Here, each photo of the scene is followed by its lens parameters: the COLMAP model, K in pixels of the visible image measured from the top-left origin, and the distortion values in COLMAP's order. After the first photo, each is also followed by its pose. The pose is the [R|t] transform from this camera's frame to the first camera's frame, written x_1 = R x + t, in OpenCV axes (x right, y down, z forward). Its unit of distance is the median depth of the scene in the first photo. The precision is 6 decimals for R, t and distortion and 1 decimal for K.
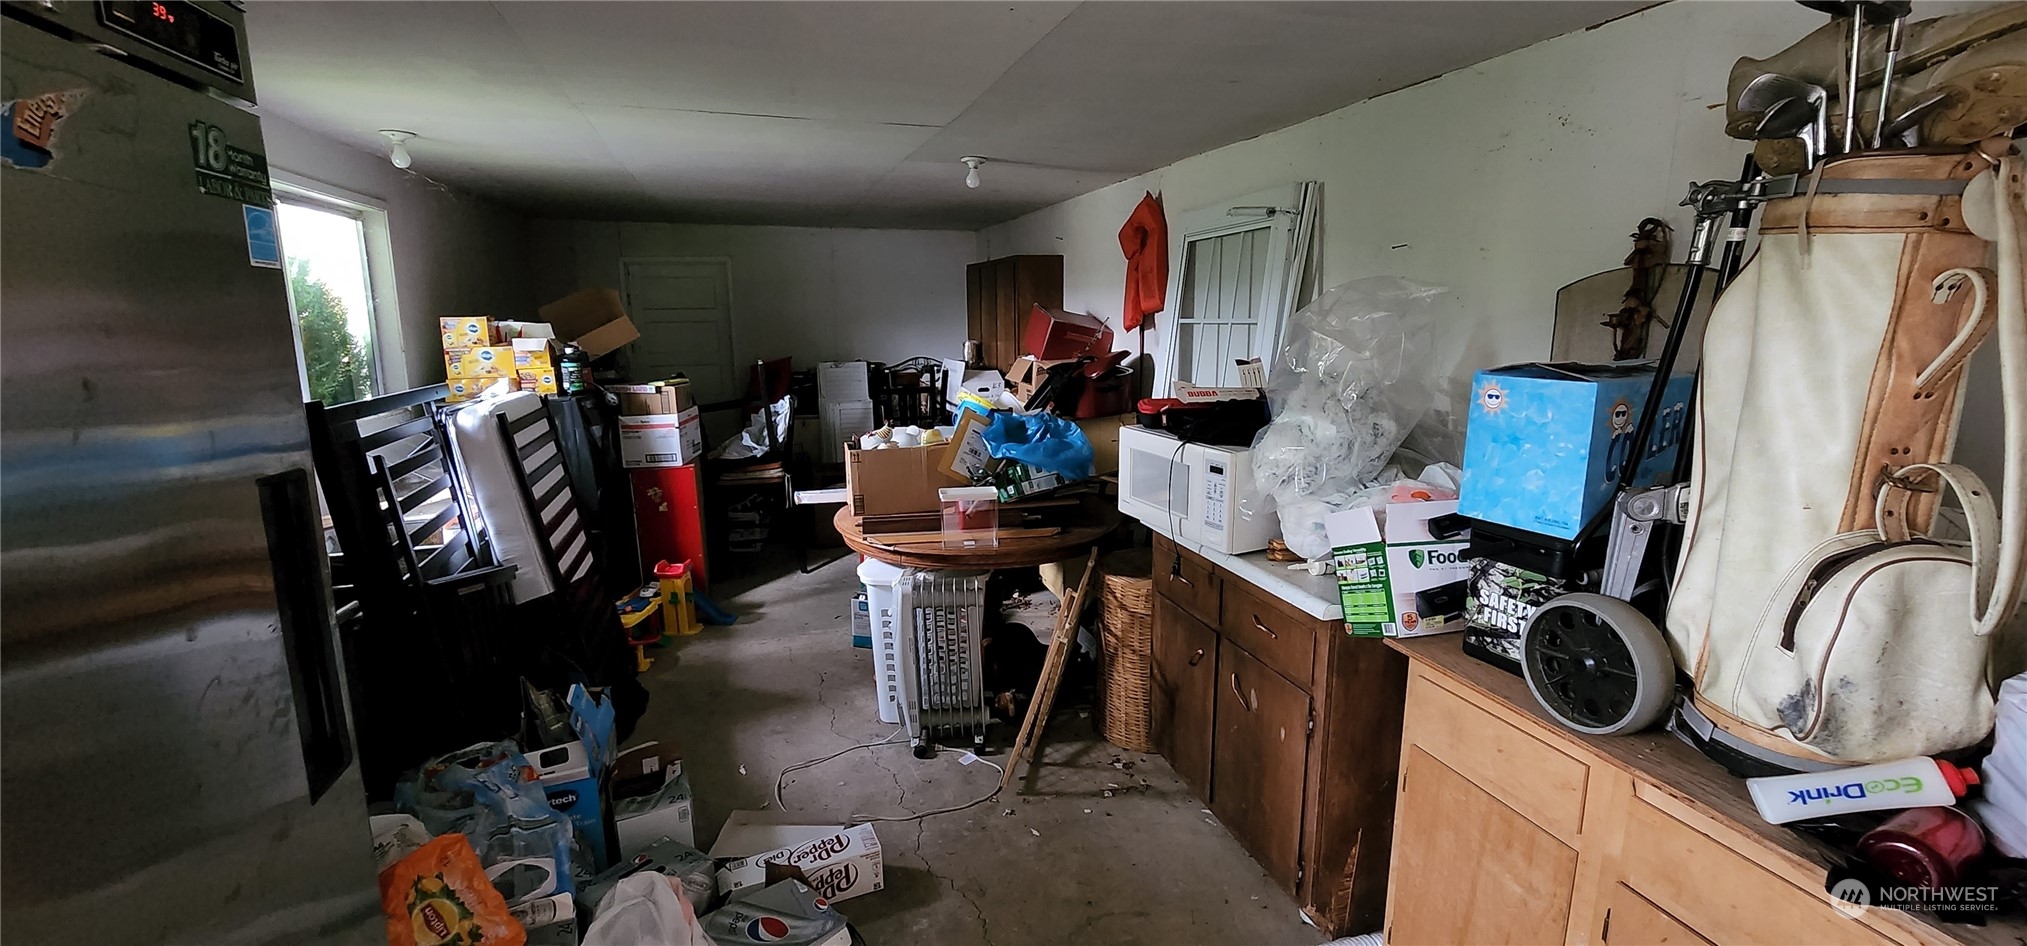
lens RADIAL K [[844.2, 0, 1013.5], [0, 844.2, 473.0], [0, 0, 1]] dist [-0.001996, 0.000212]
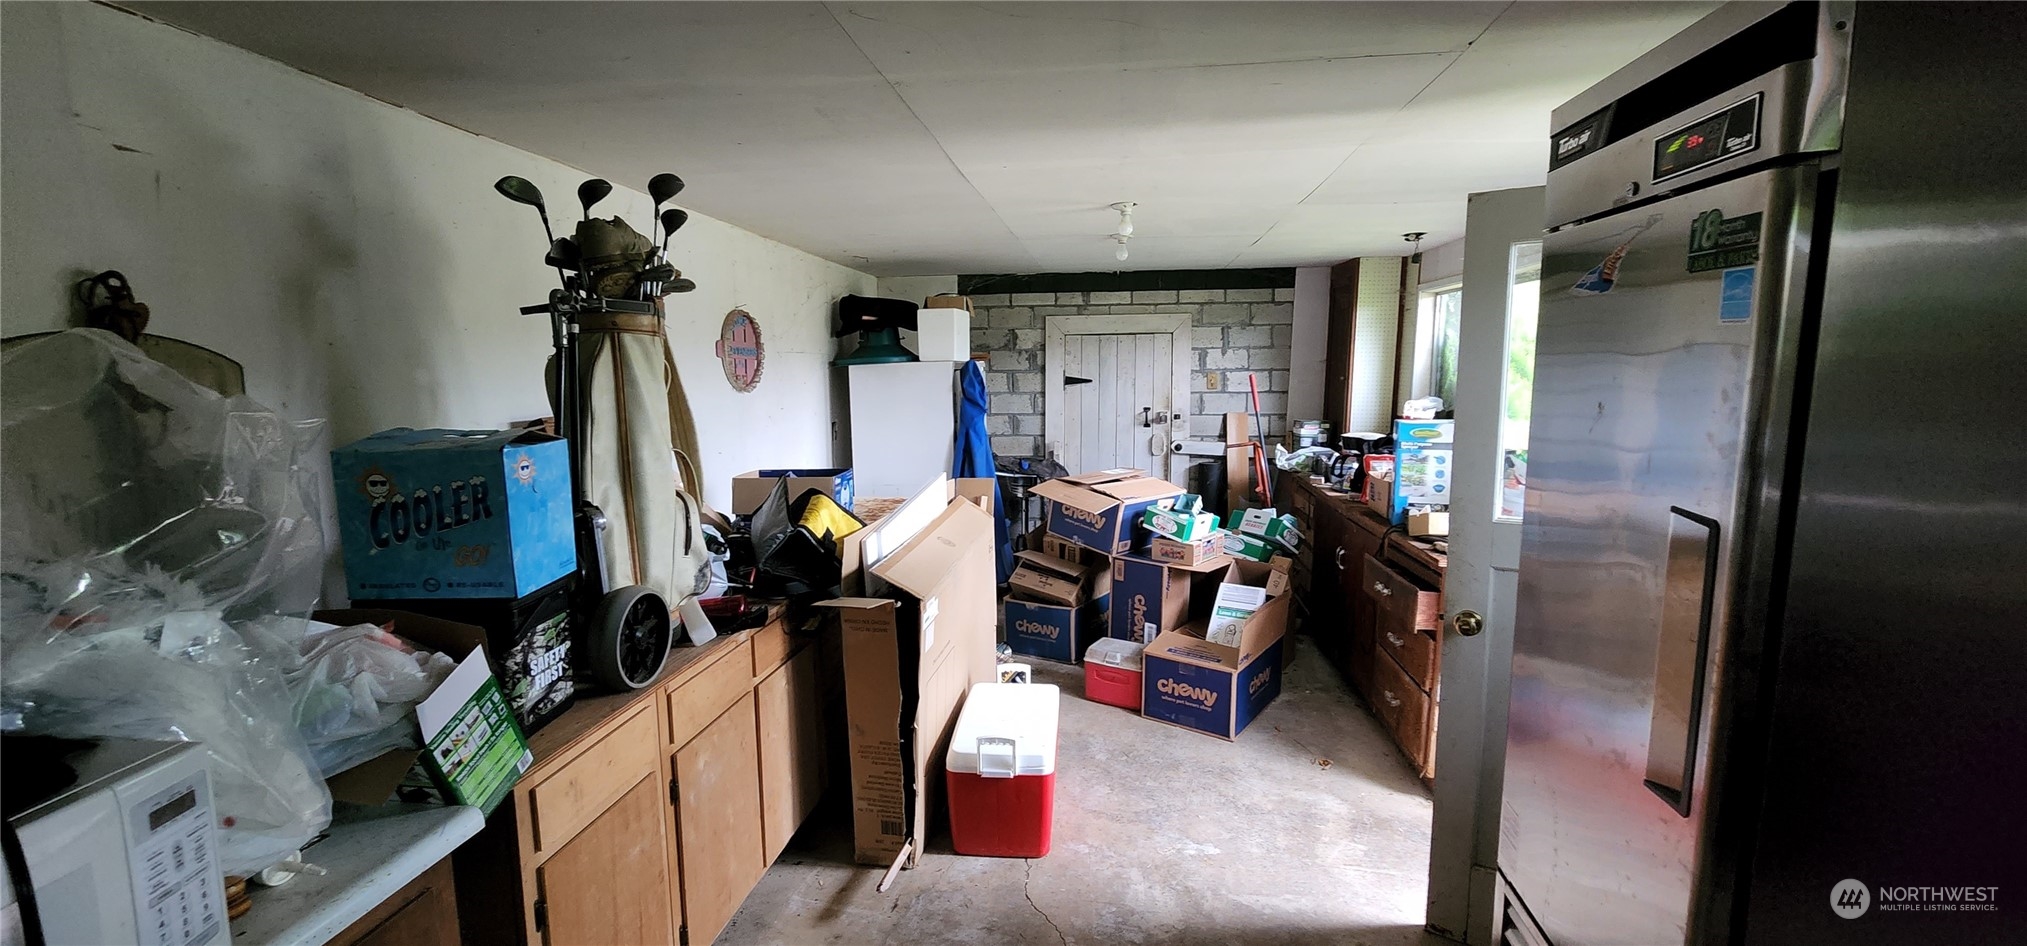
lens RADIAL K [[844.2, 0, 1013.5], [0, 844.2, 473.0], [0, 0, 1]] dist [-0.001996, 0.000212]
pose [[-0.904045, -0.042848, 0.425284, -0.366583], [0.095867, 0.949290, 0.299430, -0.317762], [-0.416548, 0.311468, -0.854093, 1.568038]]
